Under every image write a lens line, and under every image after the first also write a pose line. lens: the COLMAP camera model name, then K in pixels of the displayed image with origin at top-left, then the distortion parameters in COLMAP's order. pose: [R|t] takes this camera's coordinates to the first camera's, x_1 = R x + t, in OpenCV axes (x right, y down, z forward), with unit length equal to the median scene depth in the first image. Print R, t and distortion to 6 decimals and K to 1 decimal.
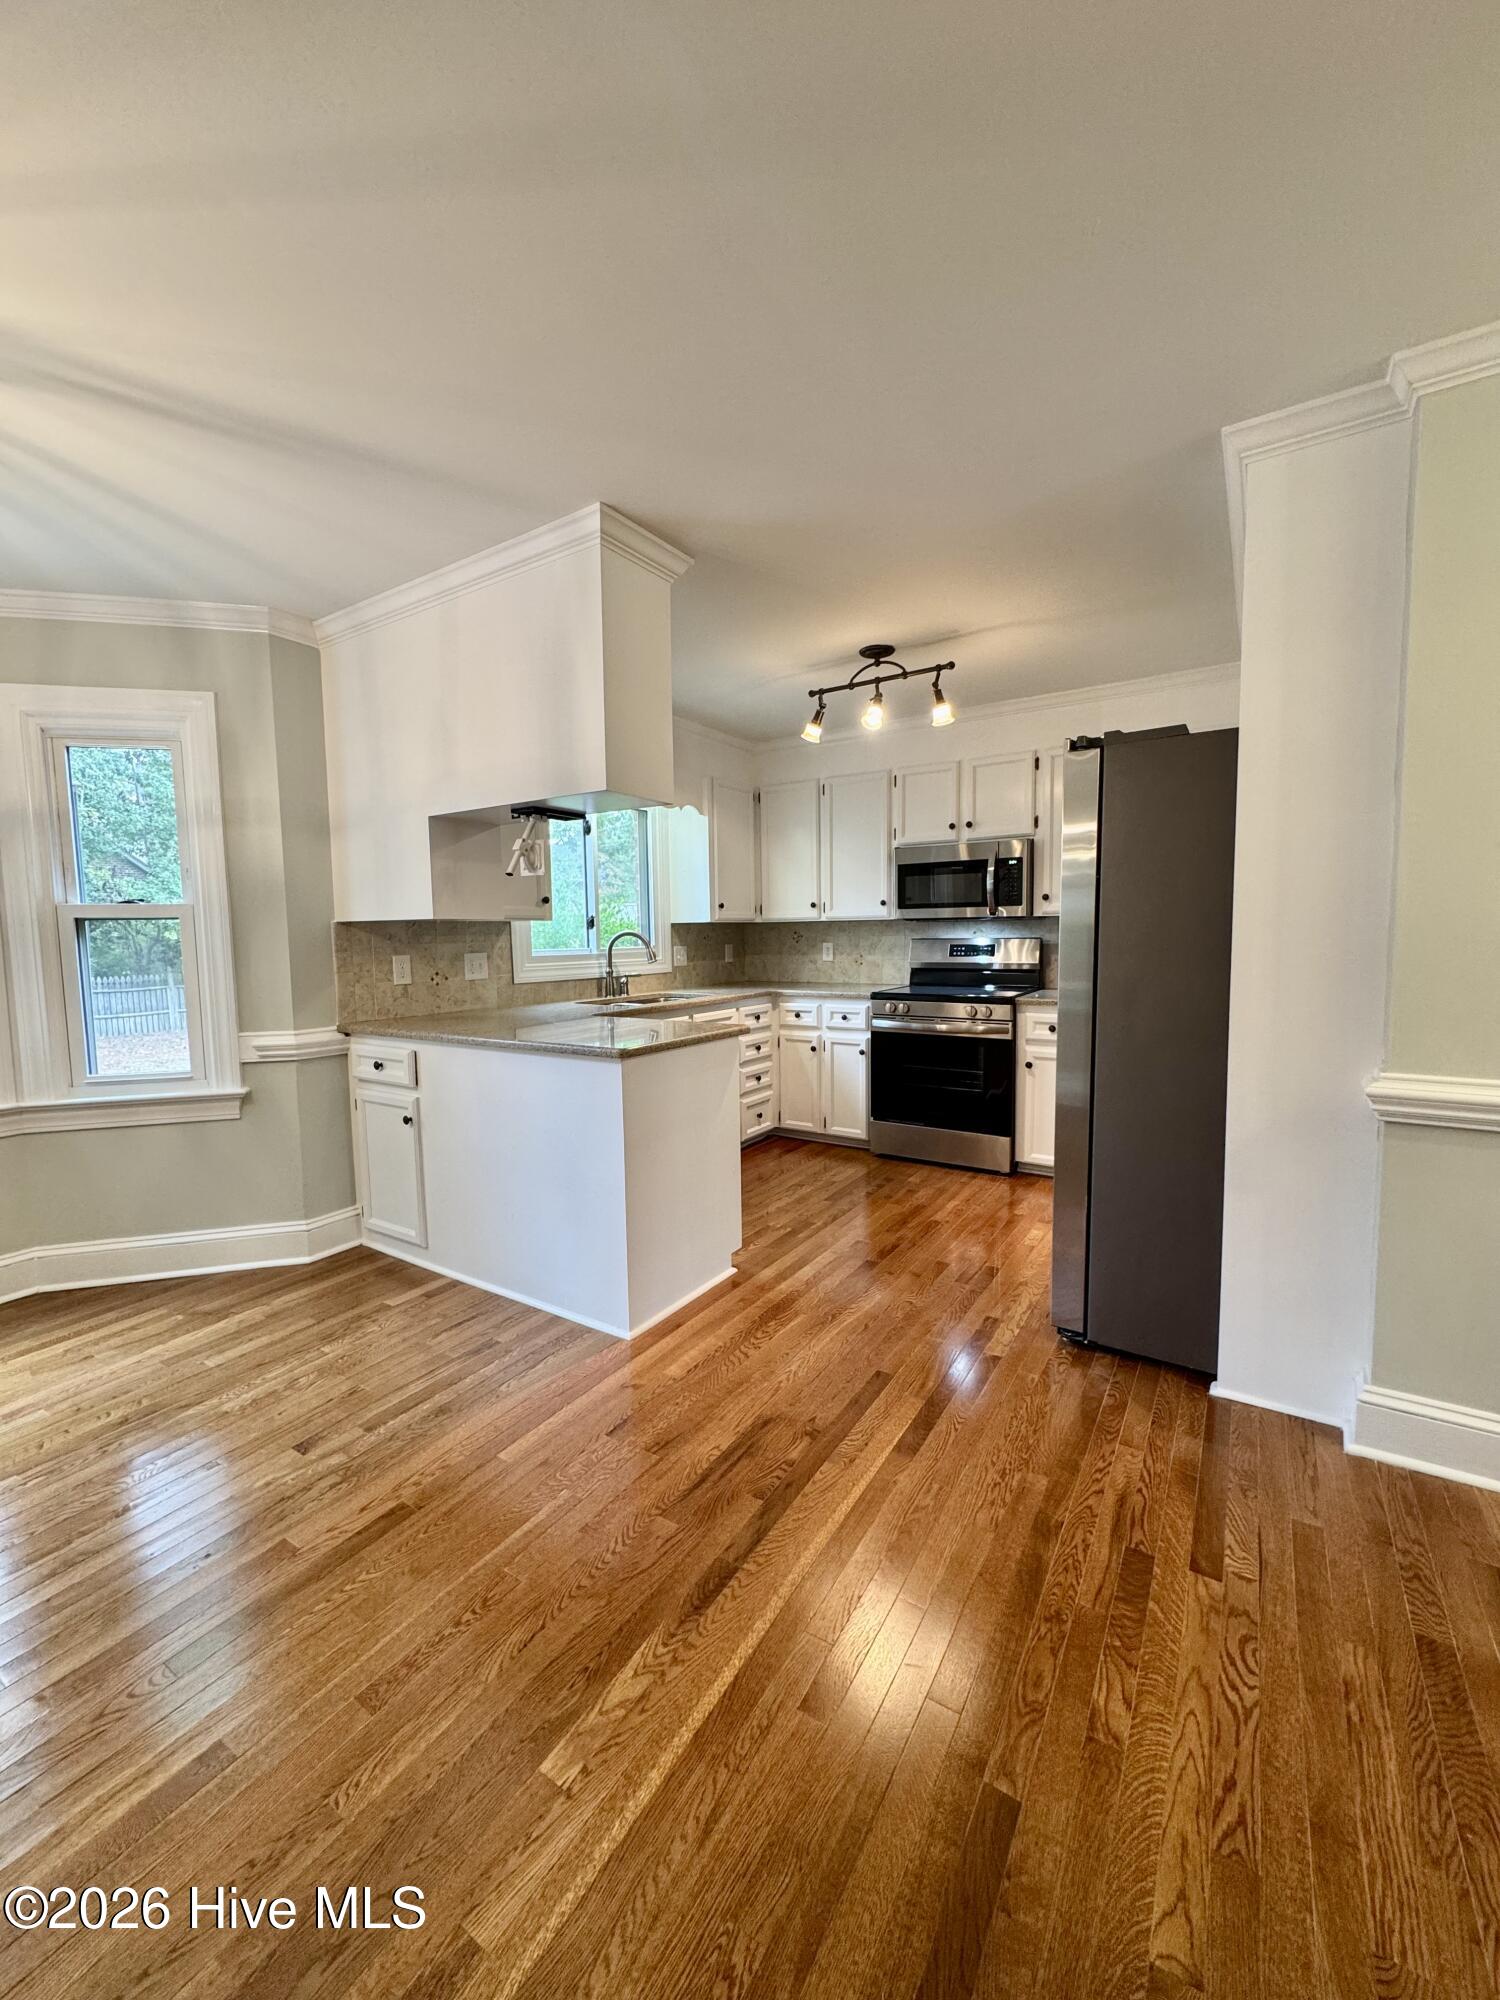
lens RADIAL K [[793.2, 0, 752.8], [0, 793.2, 1001.6], [0, 0, 1]] dist [-0.003782, 0.000879]
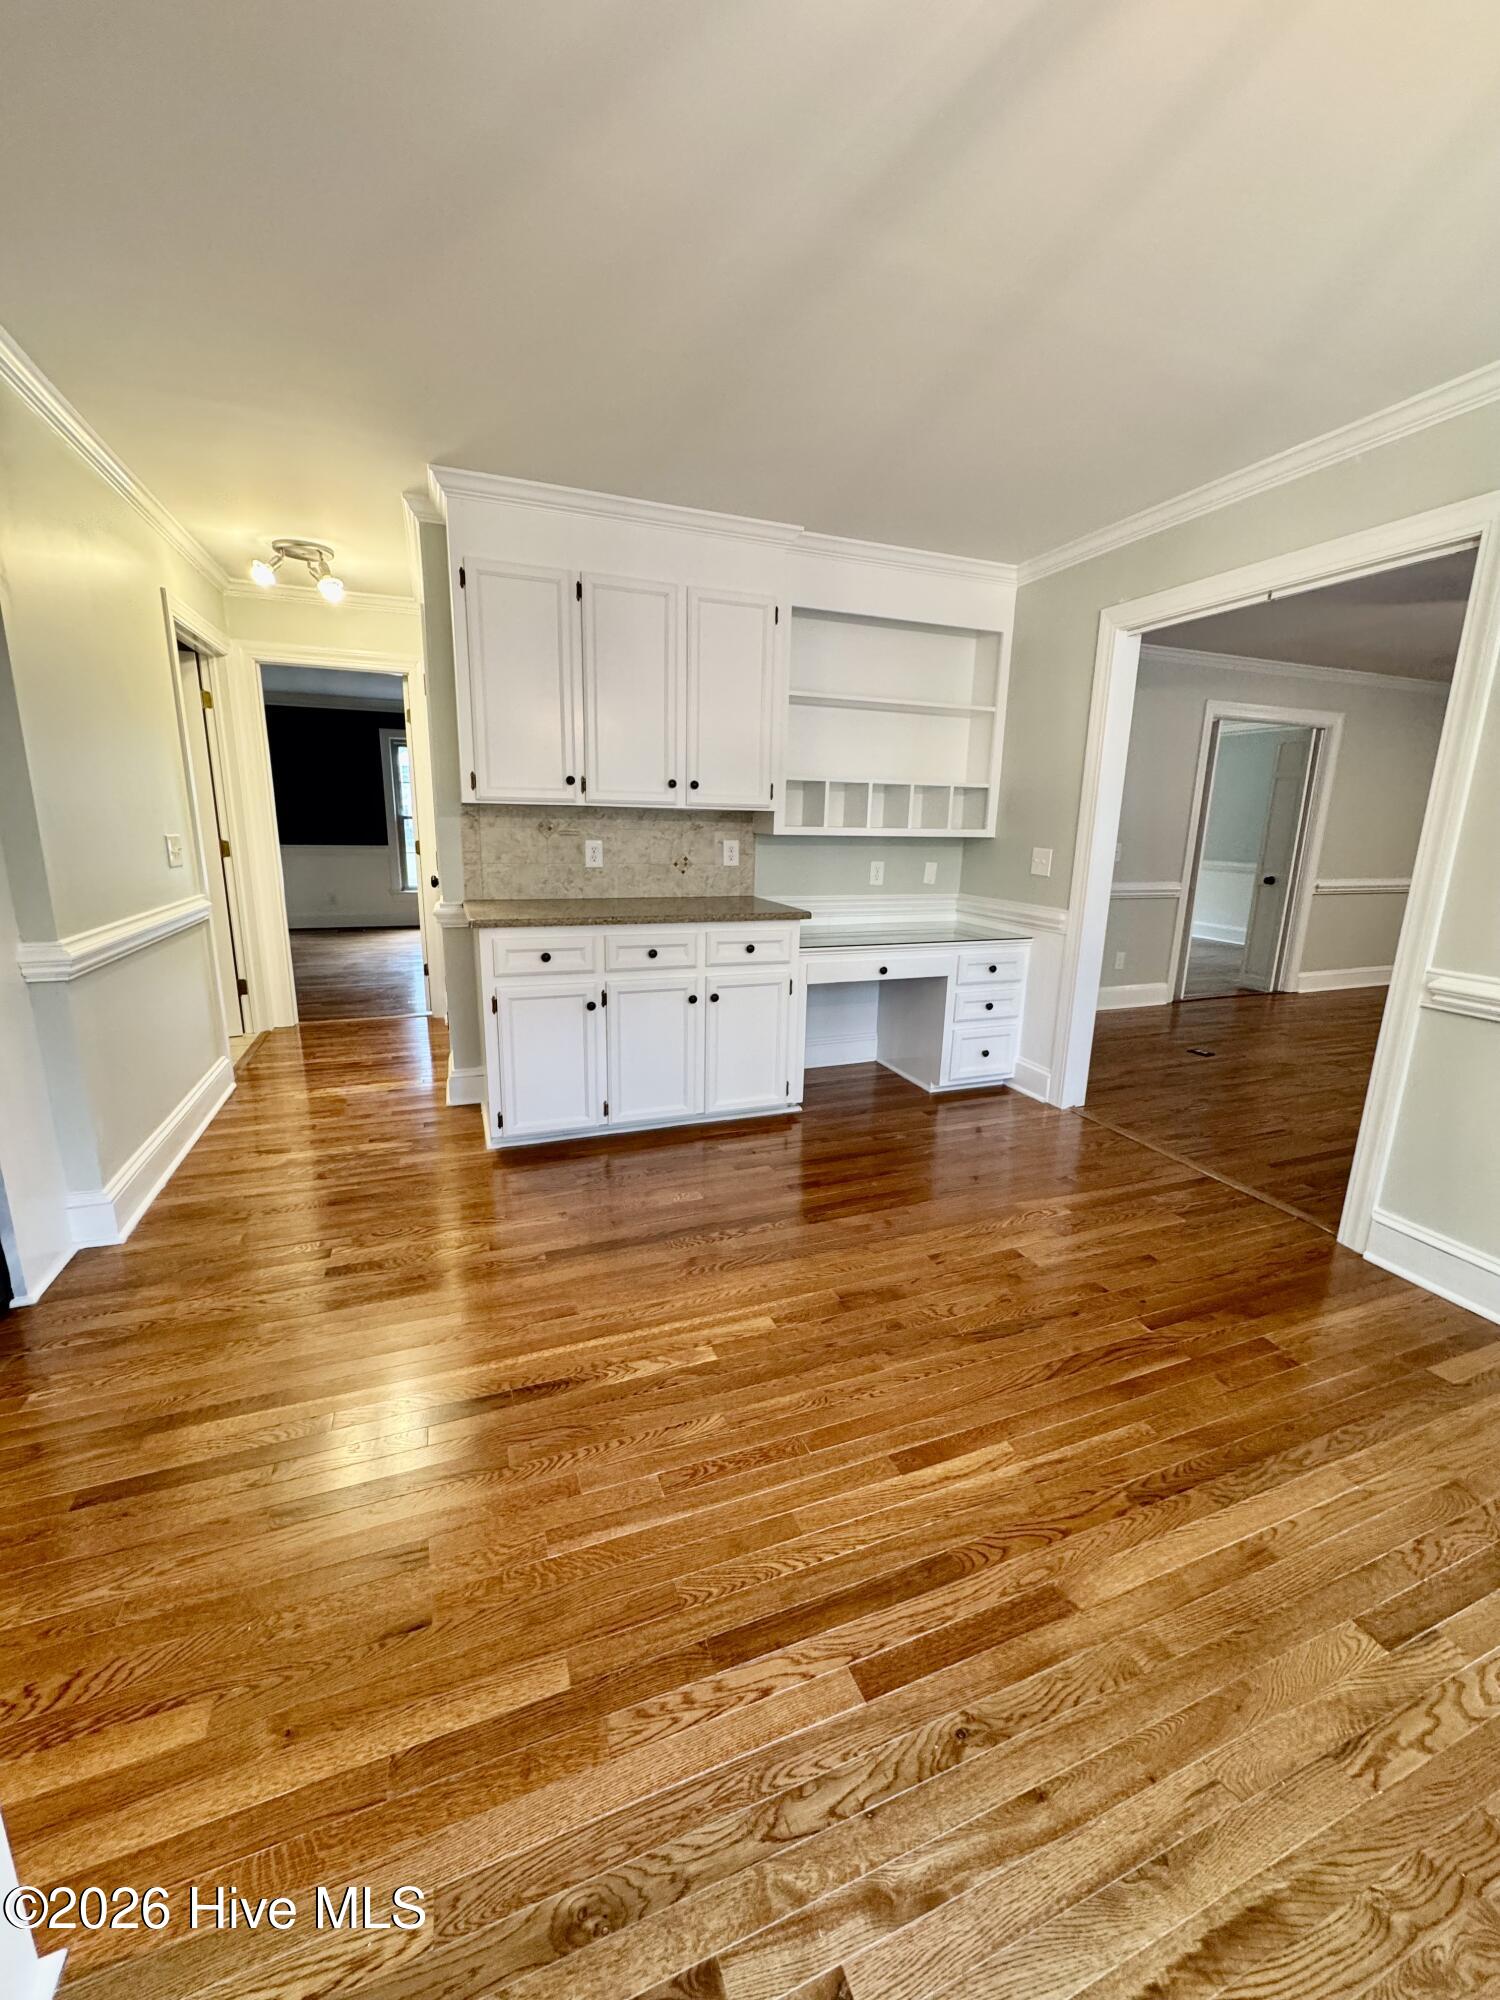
lens RADIAL K [[793.2, 0, 754.2], [0, 793.2, 1001.2], [0, 0, 1]] dist [-0.003782, 0.000879]
pose [[-0.809166, -0.133425, 0.572230, -0.375330], [0.041423, 0.958501, 0.282065, -0.058491], [-0.586118, 0.251941, -0.770059, 0.652309]]
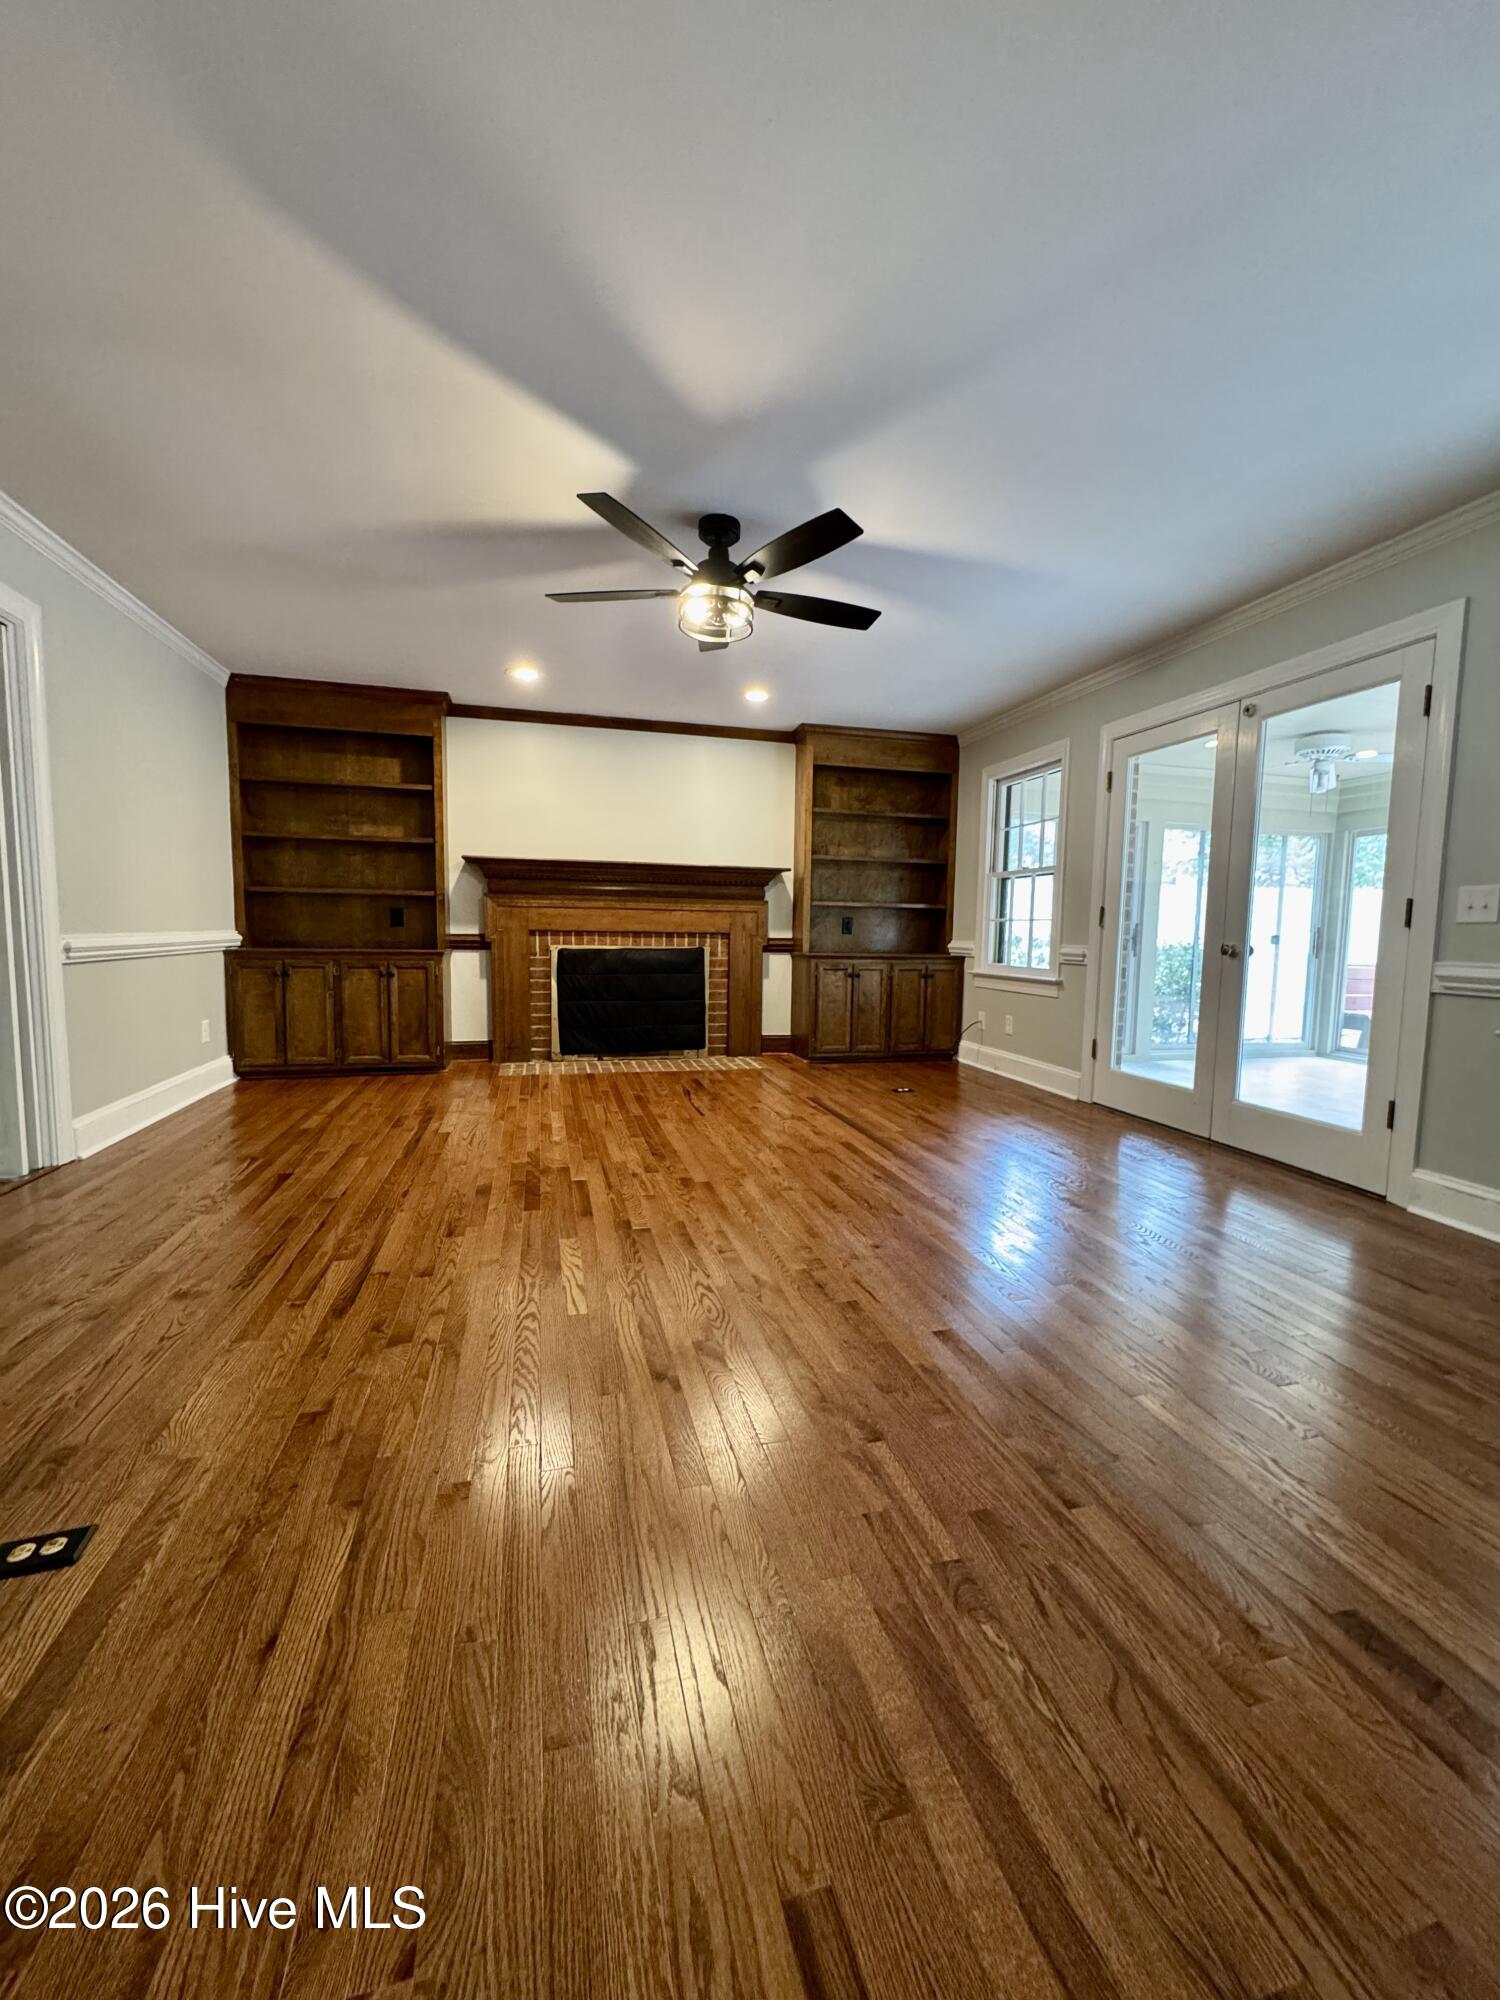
lens RADIAL K [[793.2, 0, 752.9], [0, 793.2, 1003.2], [0, 0, 1]] dist [-0.003782, 0.000879]
pose [[-0.679155, 0.072877, -0.730368, -0.222141], [-0.068822, 0.984352, 0.162216, 0.103520], [0.730761, 0.160435, -0.663512, -0.306441]]
